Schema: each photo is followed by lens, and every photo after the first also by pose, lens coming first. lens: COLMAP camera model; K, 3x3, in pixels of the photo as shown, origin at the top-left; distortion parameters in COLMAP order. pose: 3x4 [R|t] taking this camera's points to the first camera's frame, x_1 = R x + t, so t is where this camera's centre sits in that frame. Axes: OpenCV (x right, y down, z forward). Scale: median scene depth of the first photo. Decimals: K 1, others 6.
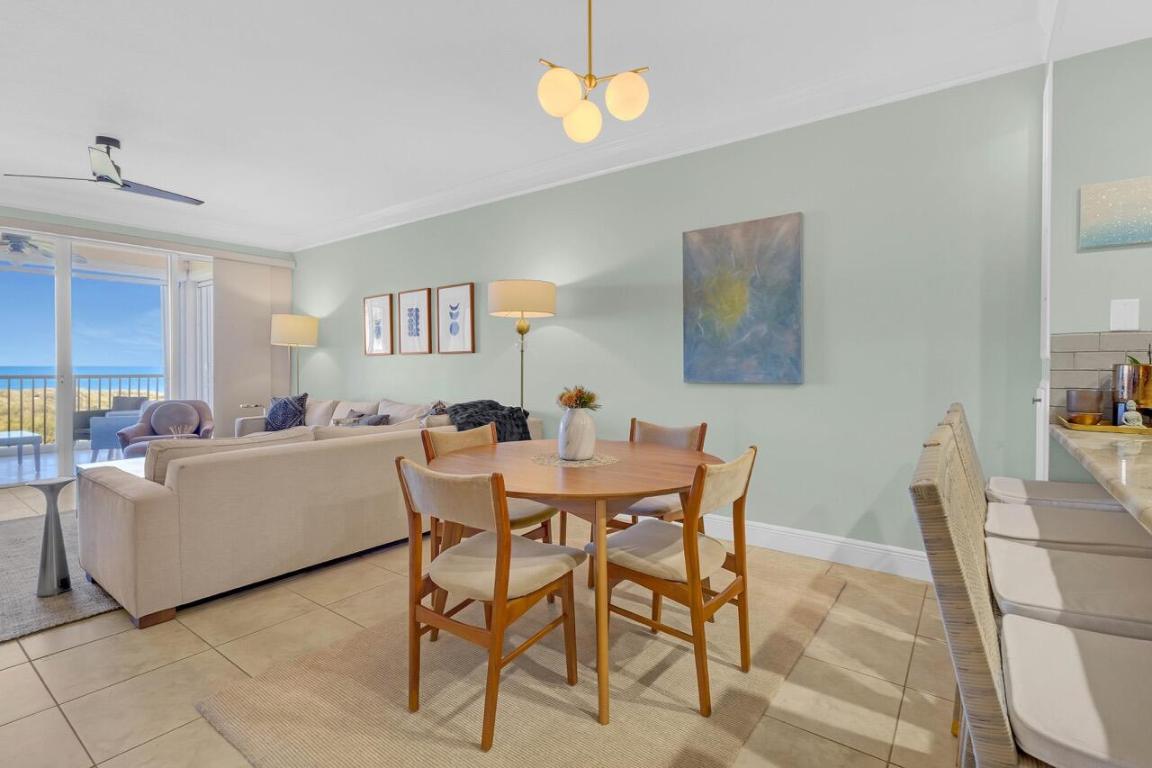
lens RADIAL K [[541.3, 0, 575.2], [0, 541.3, 369.7], [0, 0, 1]] dist [0.003234, 0.000753]
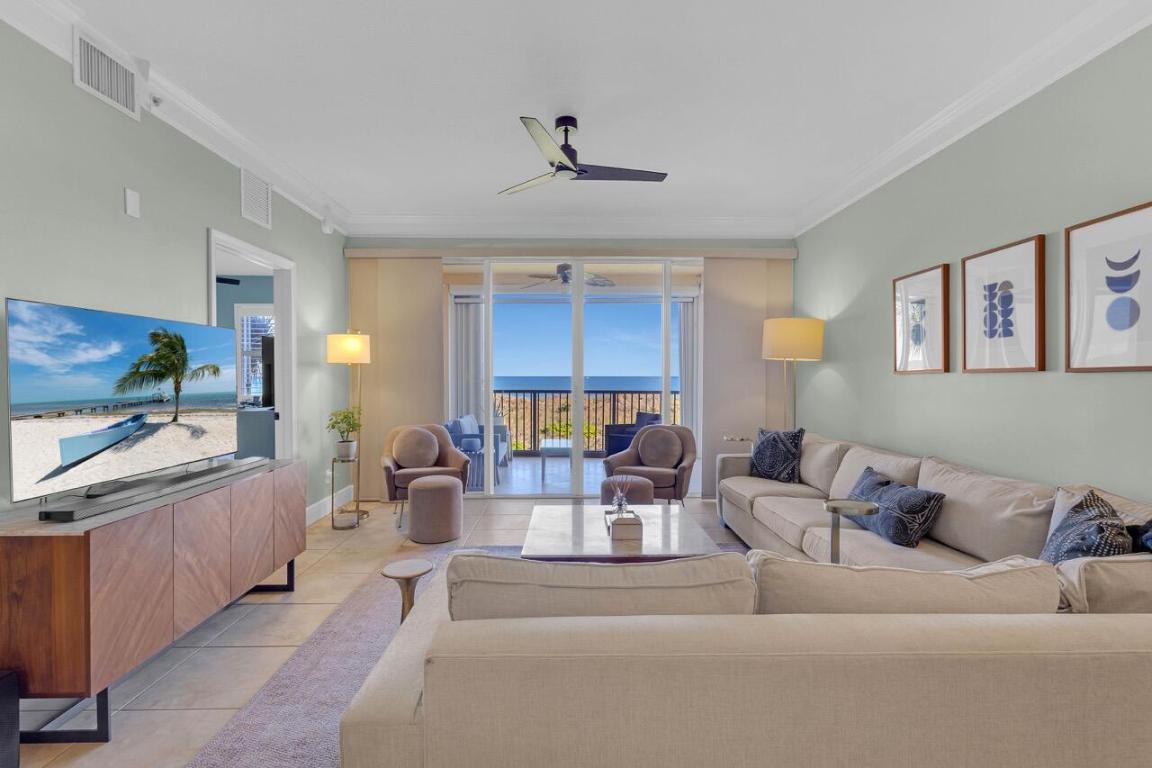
lens RADIAL K [[536.2, 0, 577.7], [0, 536.2, 379.4], [0, 0, 1]] dist [0.000090, 0.000423]
pose [[0.617214, 0.006633, -0.786768, -0.224092], [-0.008411, 0.999963, 0.001832, -0.030454], [0.786751, 0.005487, 0.617246, 0.581468]]
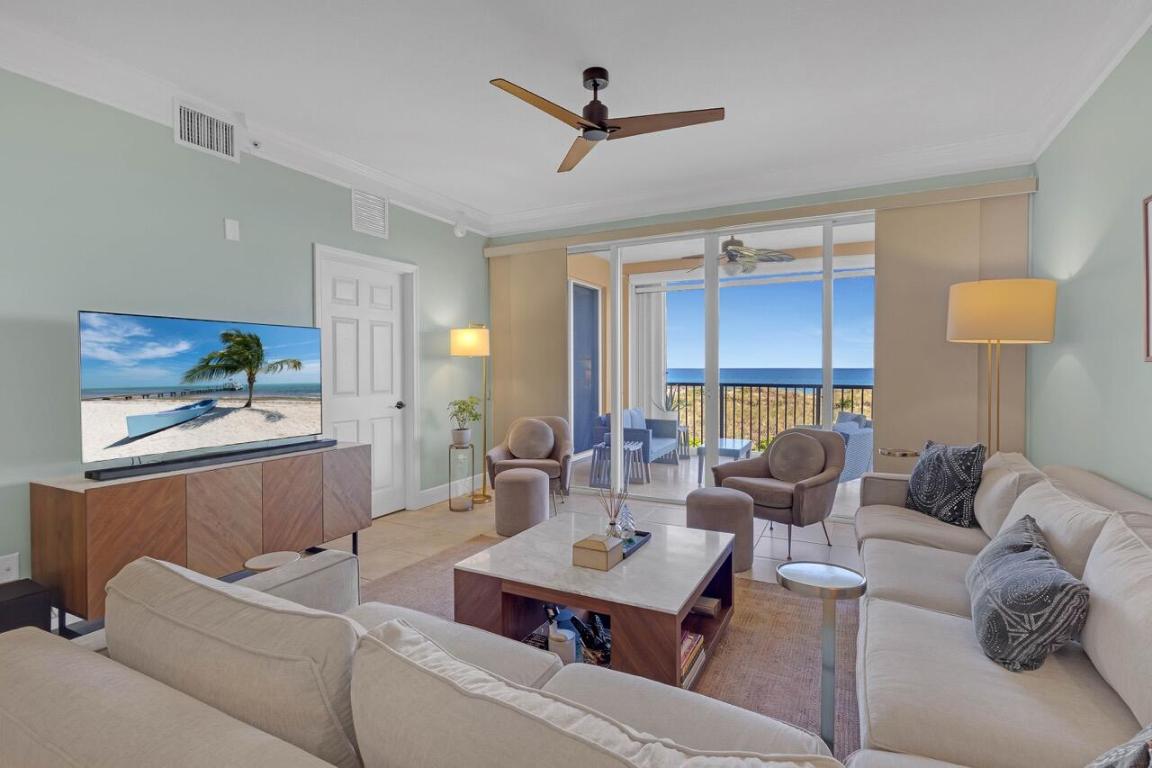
lens RADIAL K [[543.7, 0, 581.7], [0, 543.7, 369.7], [0, 0, 1]] dist [0.003603, 0.000000]
pose [[0.173034, -0.000971, -0.984915, -0.166573], [-0.006938, 0.999974, -0.002205, -0.029315], [0.984892, 0.007215, 0.173022, 0.988691]]
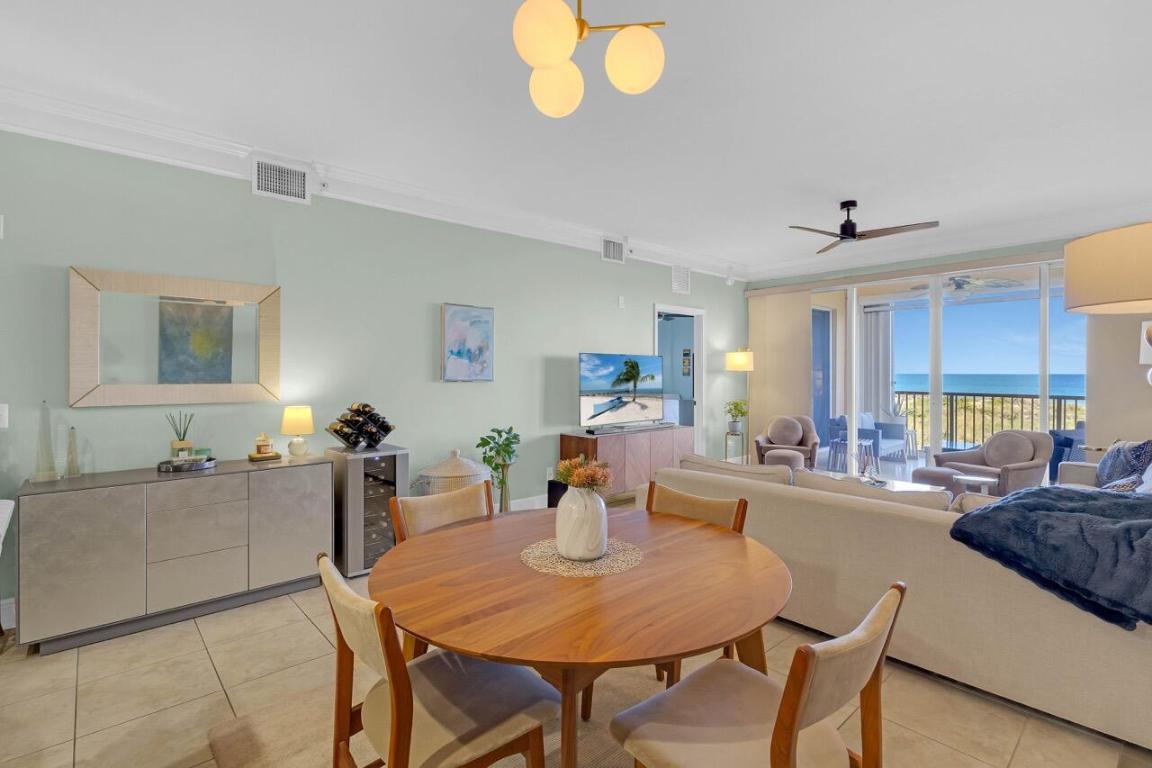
lens RADIAL K [[548.8, 0, 576.3], [0, 548.8, 370.7], [0, 0, 1]] dist [0.000117, -0.000144]
pose [[-0.192003, -0.002139, -0.981392, 0.505985], [-0.013038, 0.999915, 0.000371, -0.056017], [0.981308, 0.012866, -0.192015, 0.747381]]
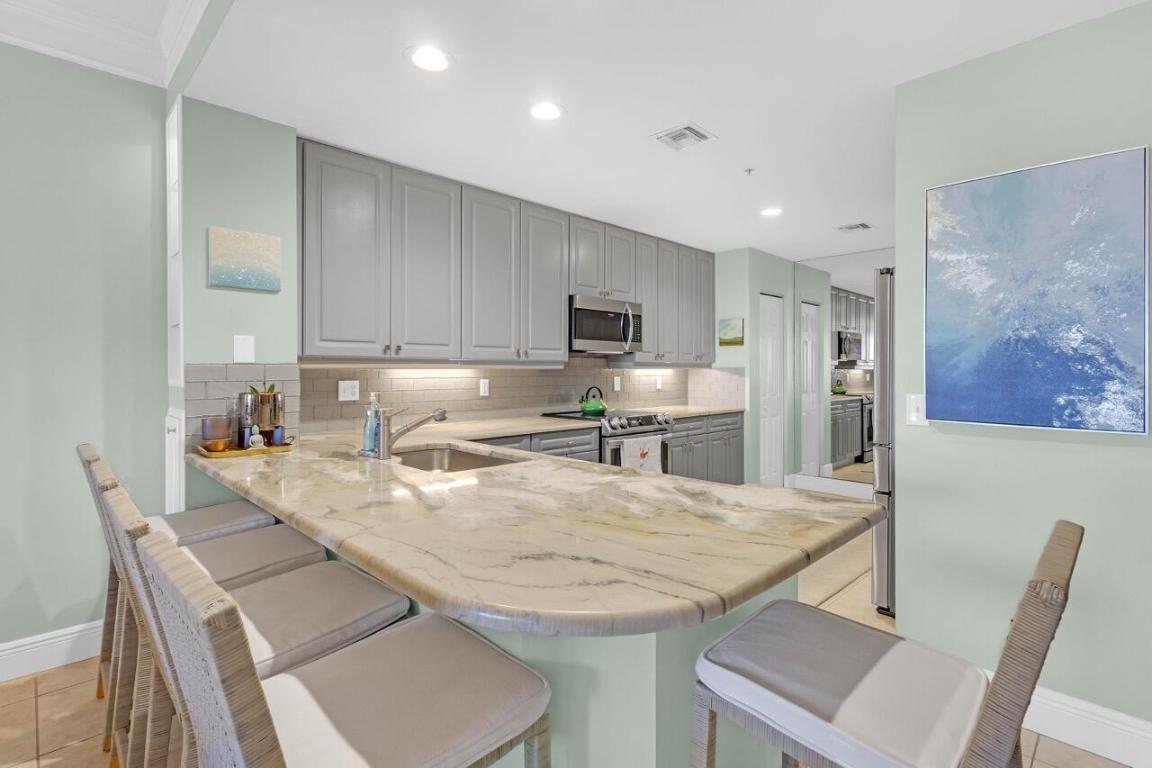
lens RADIAL K [[543.7, 0, 581.7], [0, 543.7, 369.7], [0, 0, 1]] dist [0.003603, 0.000000]
pose [[0.143276, -0.000341, 0.989683, -0.014538], [0.012474, 0.999921, -0.001461, -0.029214], [-0.989604, 0.012555, 0.143269, 0.081128]]
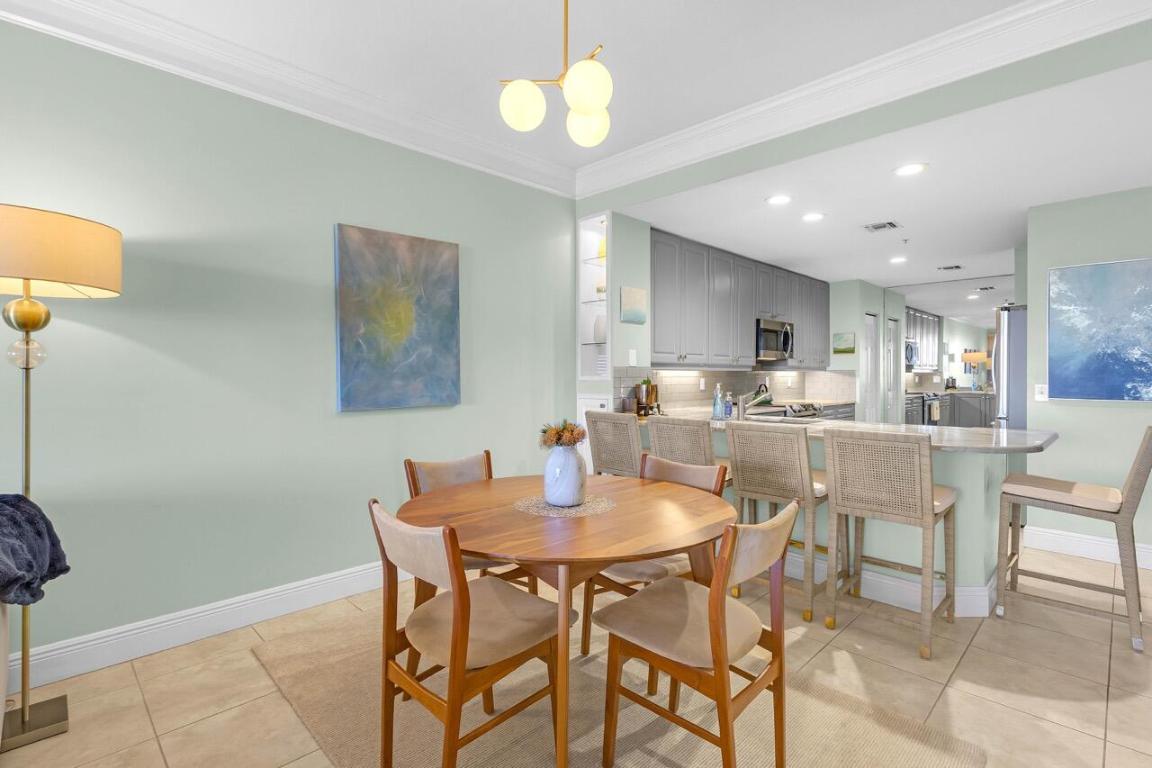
lens RADIAL K [[548.8, 0, 576.3], [0, 548.8, 370.7], [0, 0, 1]] dist [0.000117, -0.000144]
pose [[0.140261, 0.006123, 0.990096, -0.577079], [0.012597, 0.999889, -0.007968, -0.027087], [-0.990034, 0.013589, 0.140168, 0.570755]]
